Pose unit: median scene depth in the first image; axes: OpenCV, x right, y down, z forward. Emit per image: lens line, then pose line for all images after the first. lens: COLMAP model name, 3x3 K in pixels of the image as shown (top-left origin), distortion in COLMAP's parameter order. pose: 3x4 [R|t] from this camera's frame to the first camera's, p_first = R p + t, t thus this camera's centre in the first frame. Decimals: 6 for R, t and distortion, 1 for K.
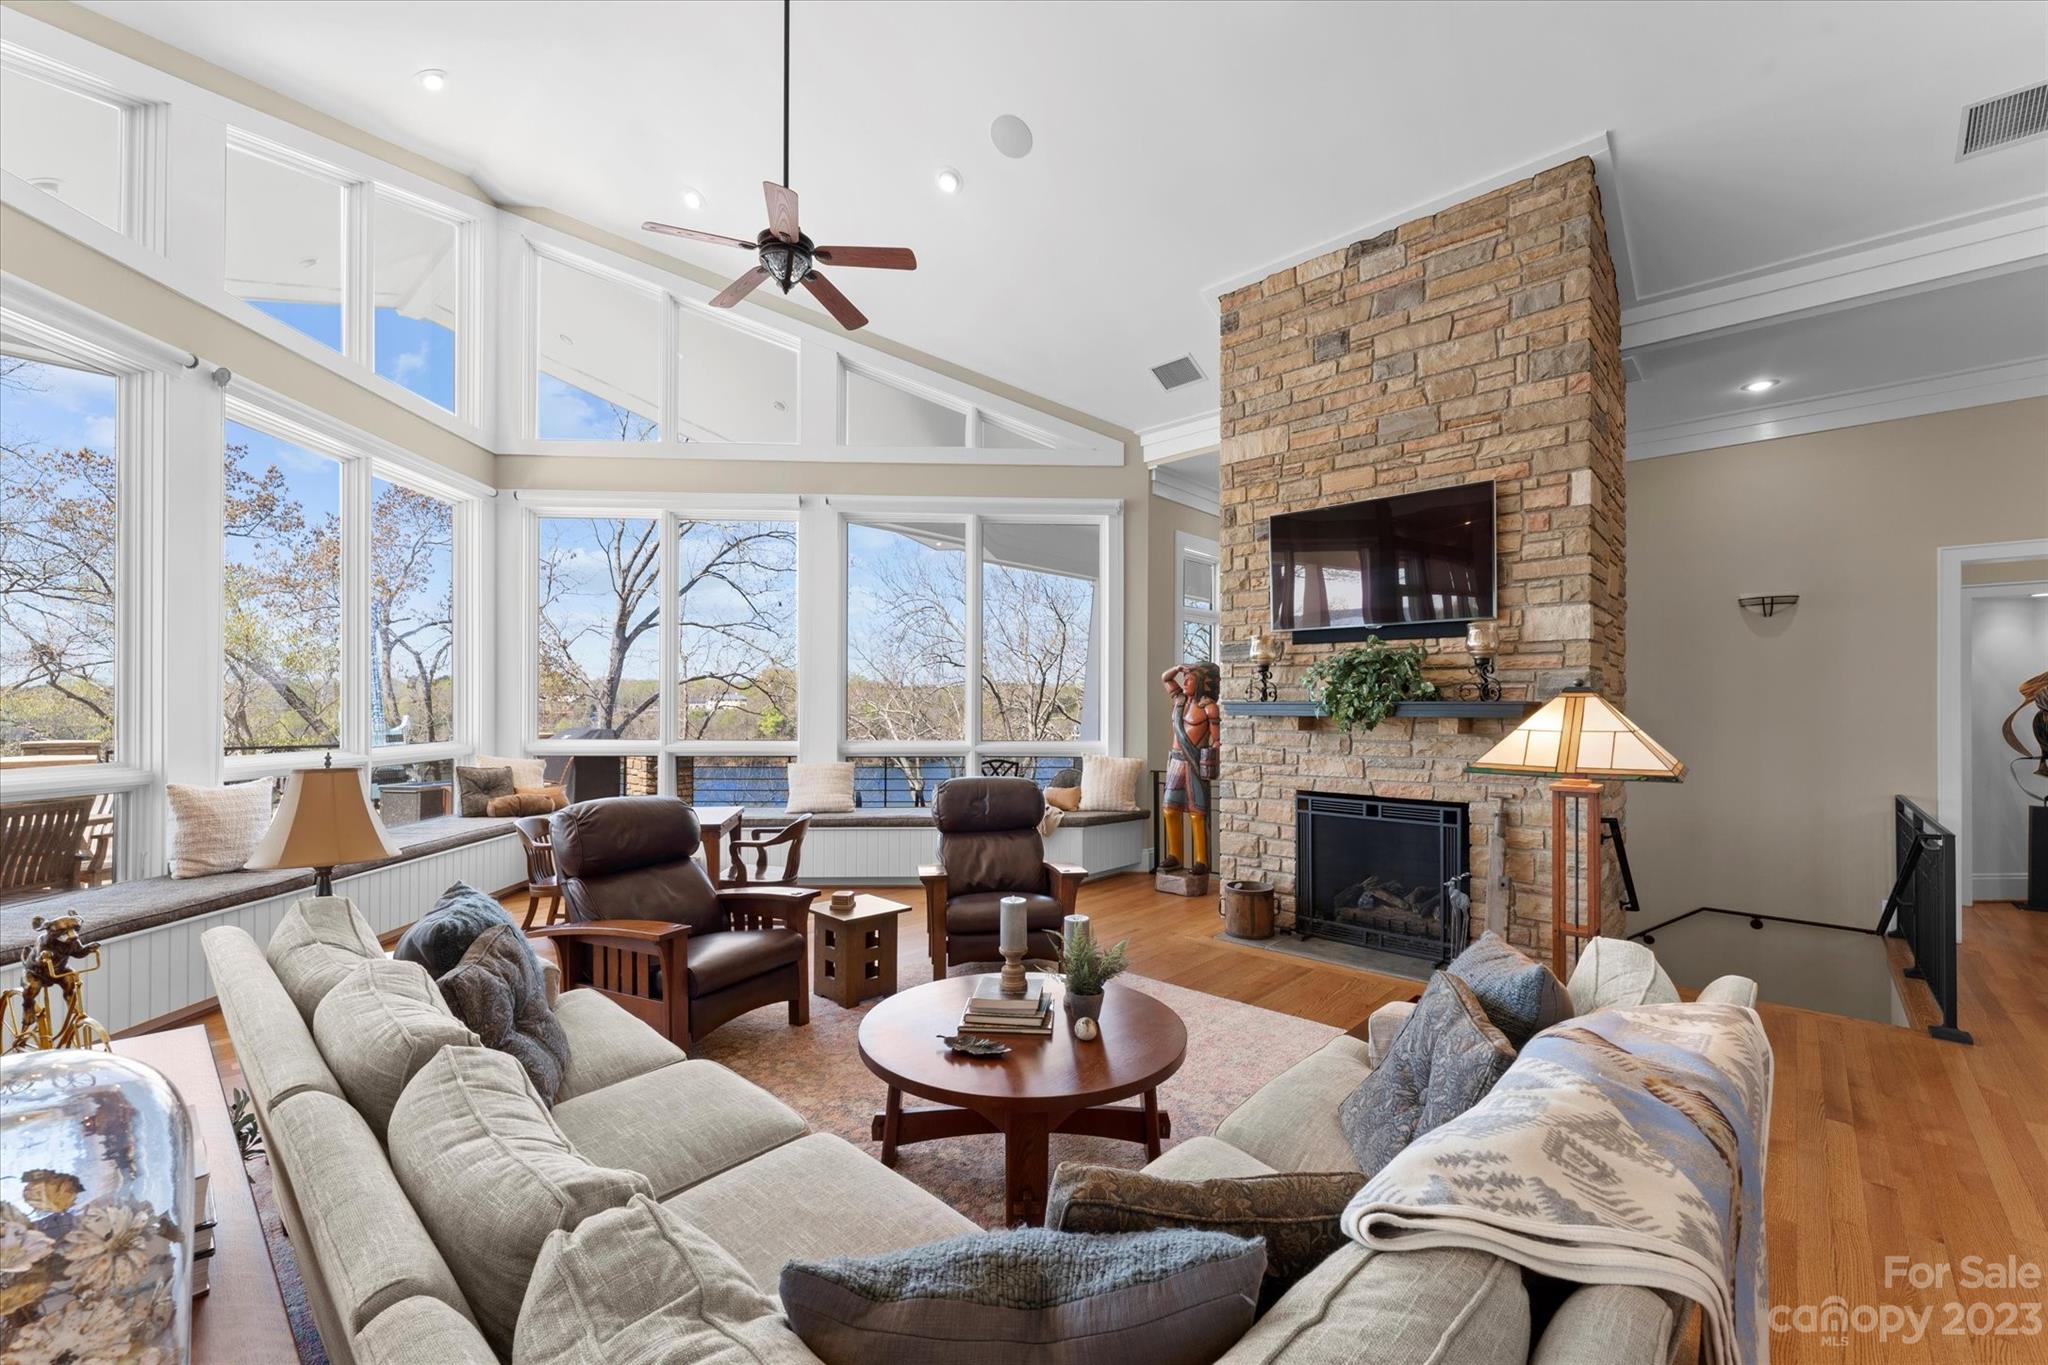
lens RADIAL K [[845.1, 0, 1017.7], [0, 845.1, 700.2], [0, 0, 1]] dist [0.001386, -0.000243]
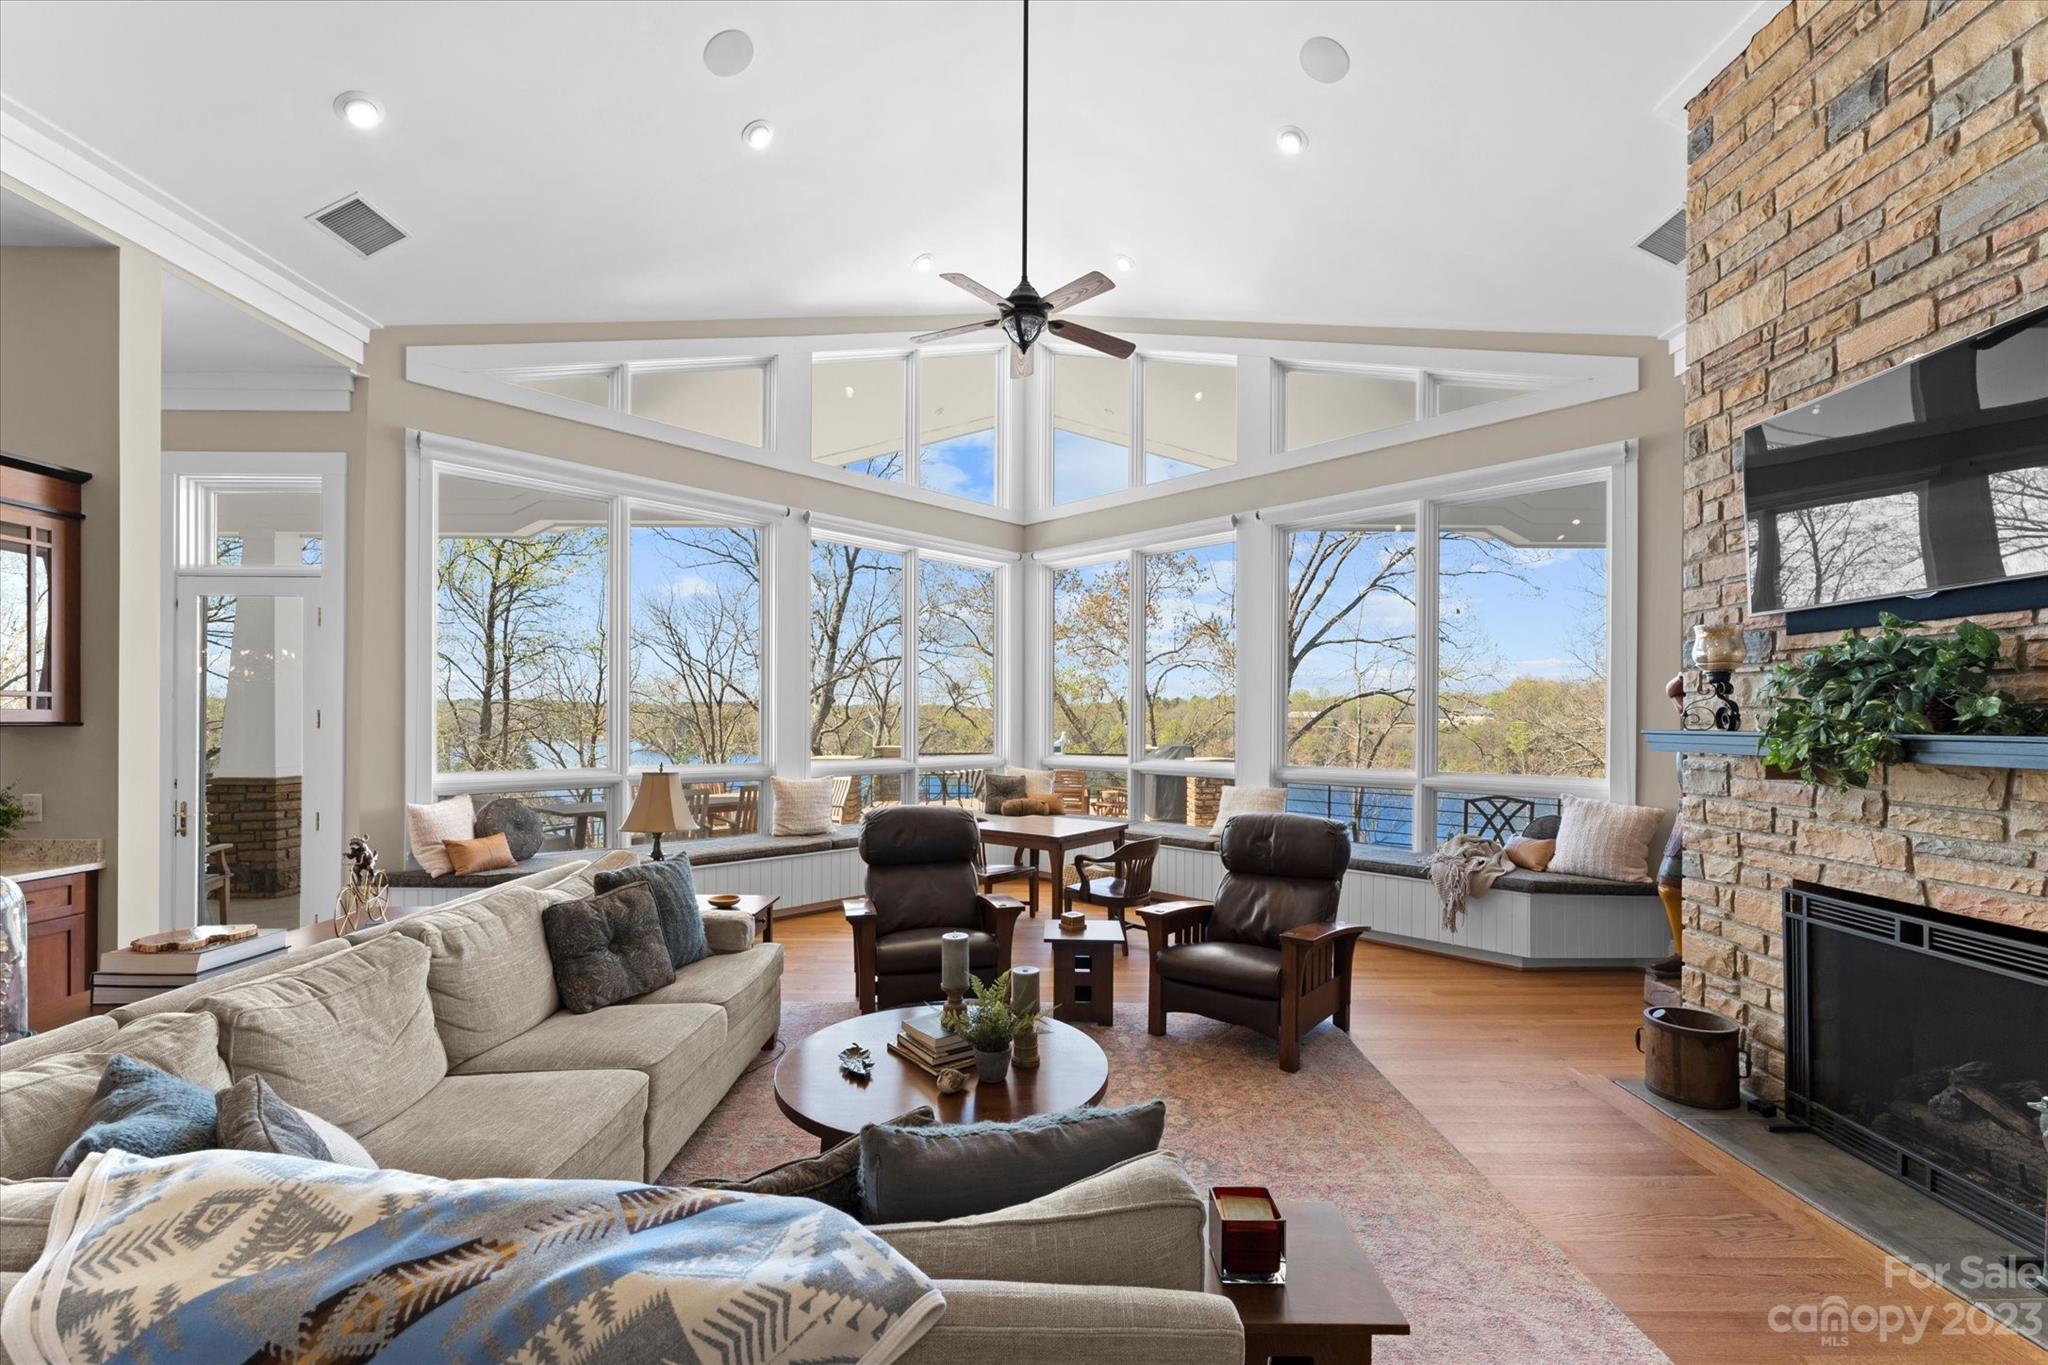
lens RADIAL K [[845.1, 0, 1021.6], [0, 845.1, 718.1], [0, 0, 1]] dist [0.001386, -0.000243]
pose [[0.680209, -0.001867, -0.733016, 0.393863], [0.004449, 0.999989, 0.001581, -0.010365], [0.733005, -0.004336, 0.680210, 0.193615]]
